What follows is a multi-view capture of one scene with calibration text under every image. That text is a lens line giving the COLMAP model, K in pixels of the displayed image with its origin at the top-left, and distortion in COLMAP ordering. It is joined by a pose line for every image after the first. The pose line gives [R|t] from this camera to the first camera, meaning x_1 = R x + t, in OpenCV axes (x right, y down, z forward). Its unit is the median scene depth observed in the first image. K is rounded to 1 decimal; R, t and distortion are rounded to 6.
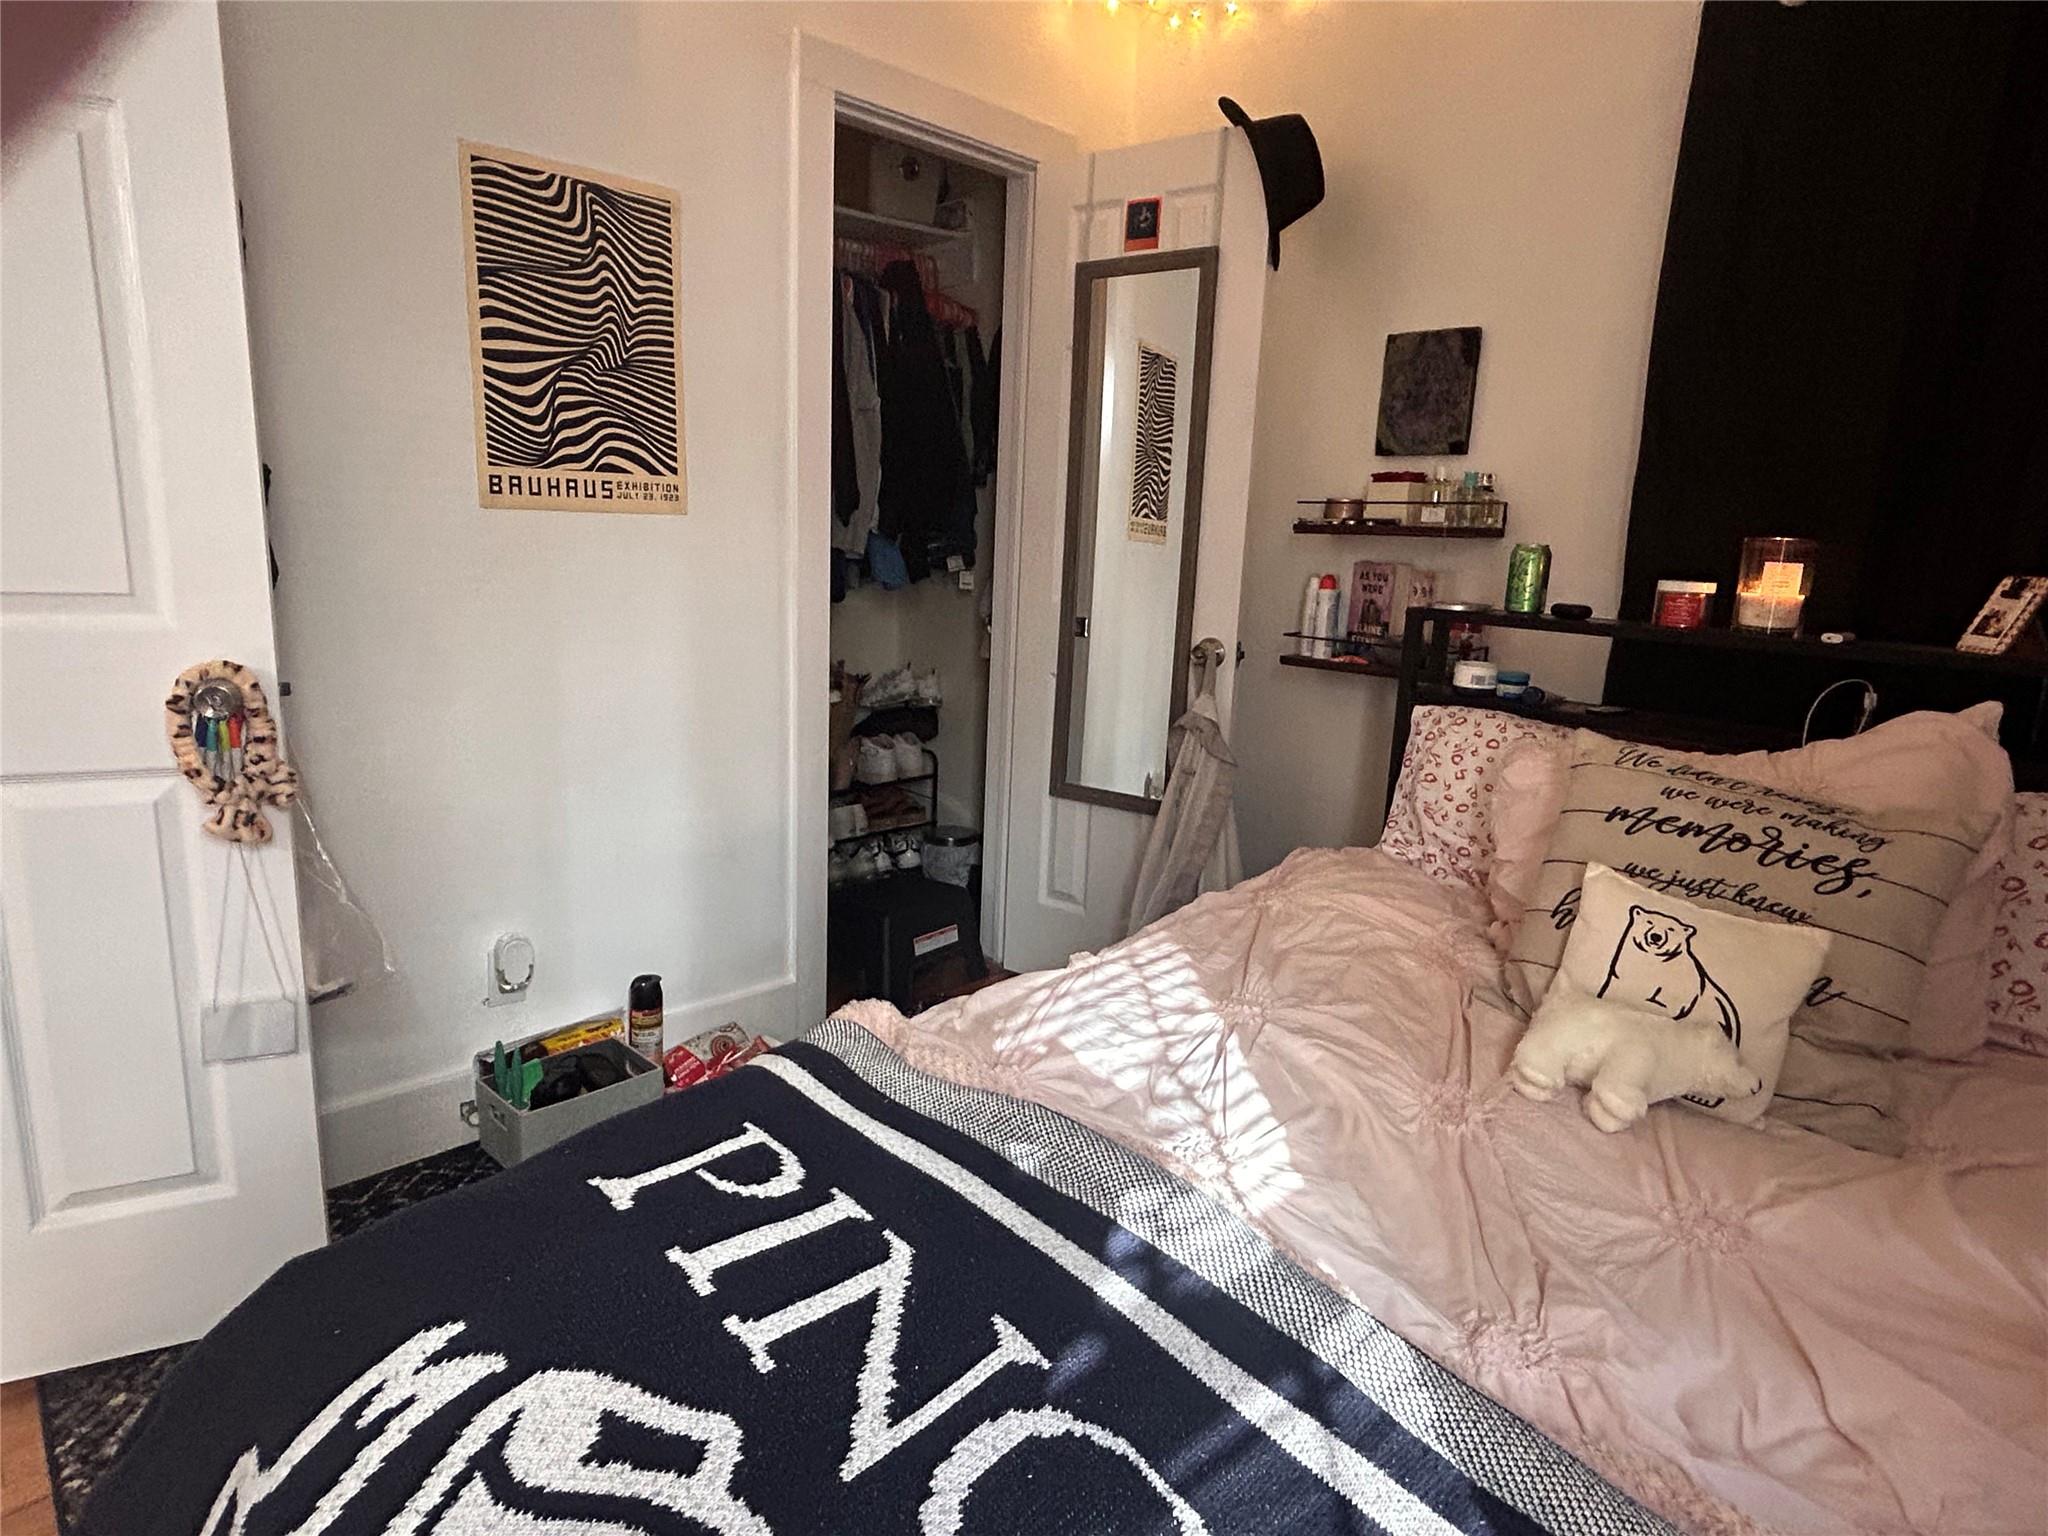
lens RADIAL K [[1132.3, 0, 1014.4], [0, 1132.3, 771.1], [0, 0, 1]] dist [-0.004951, 0.001836]
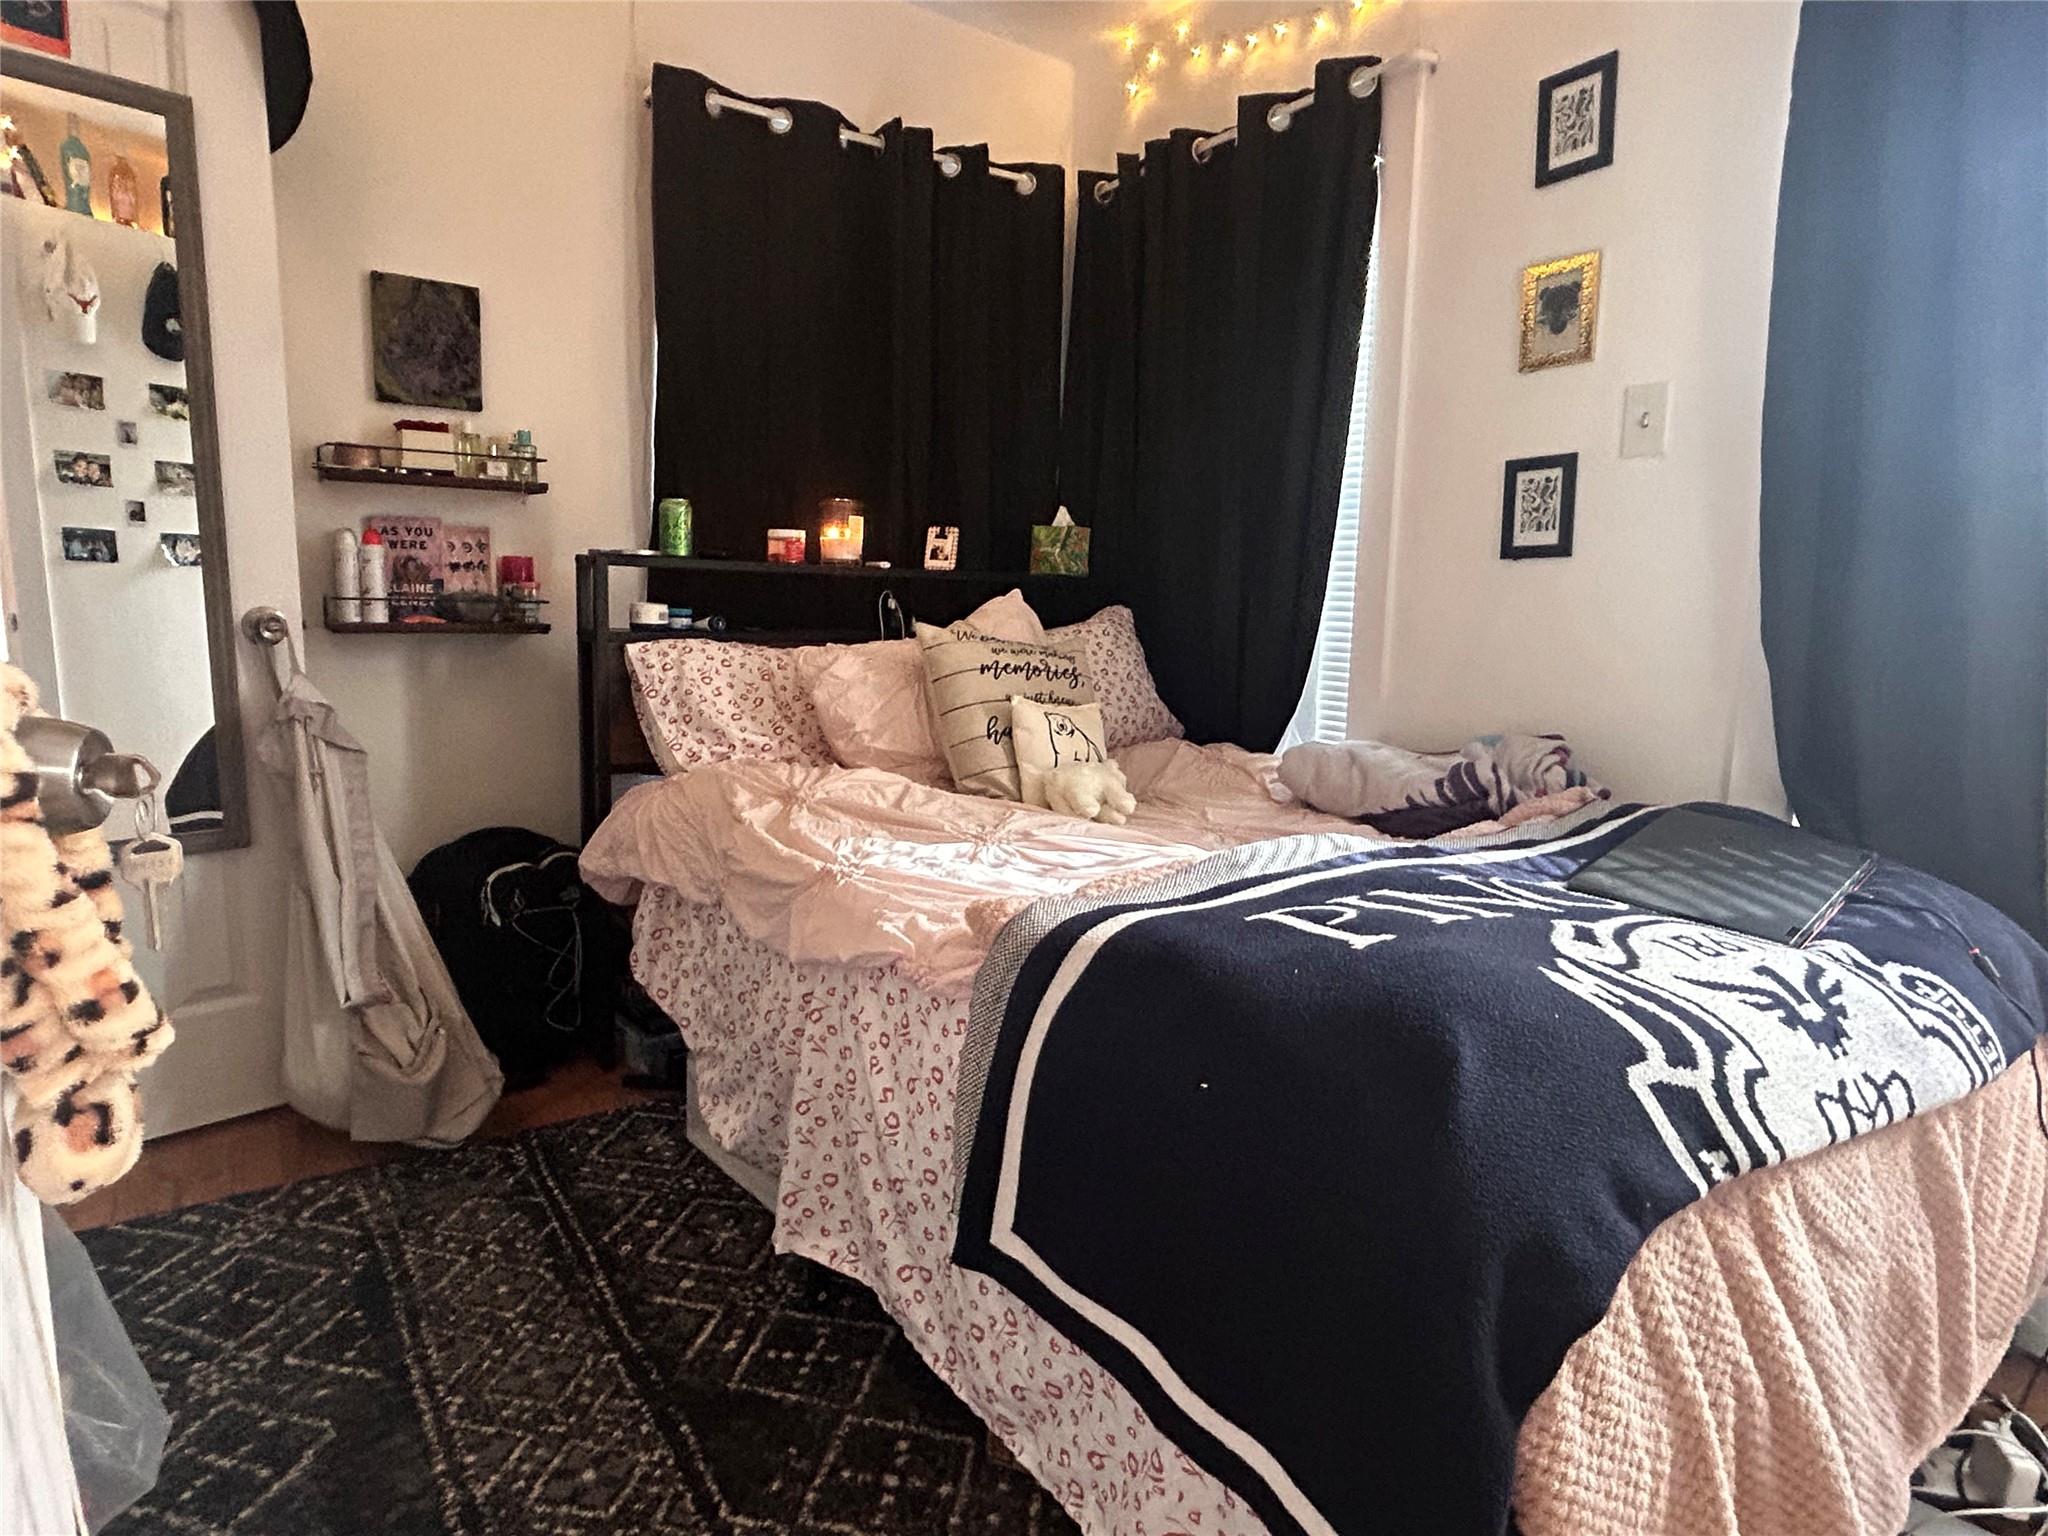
lens RADIAL K [[1132.3, 0, 1013.7], [0, 1132.3, 760.6], [0, 0, 1]] dist [-0.004951, 0.001836]
pose [[0.151602, -0.170025, 0.973708, -0.567294], [0.186944, 0.972248, 0.140664, -0.026942], [-0.970602, 0.160704, 0.179180, 0.393052]]
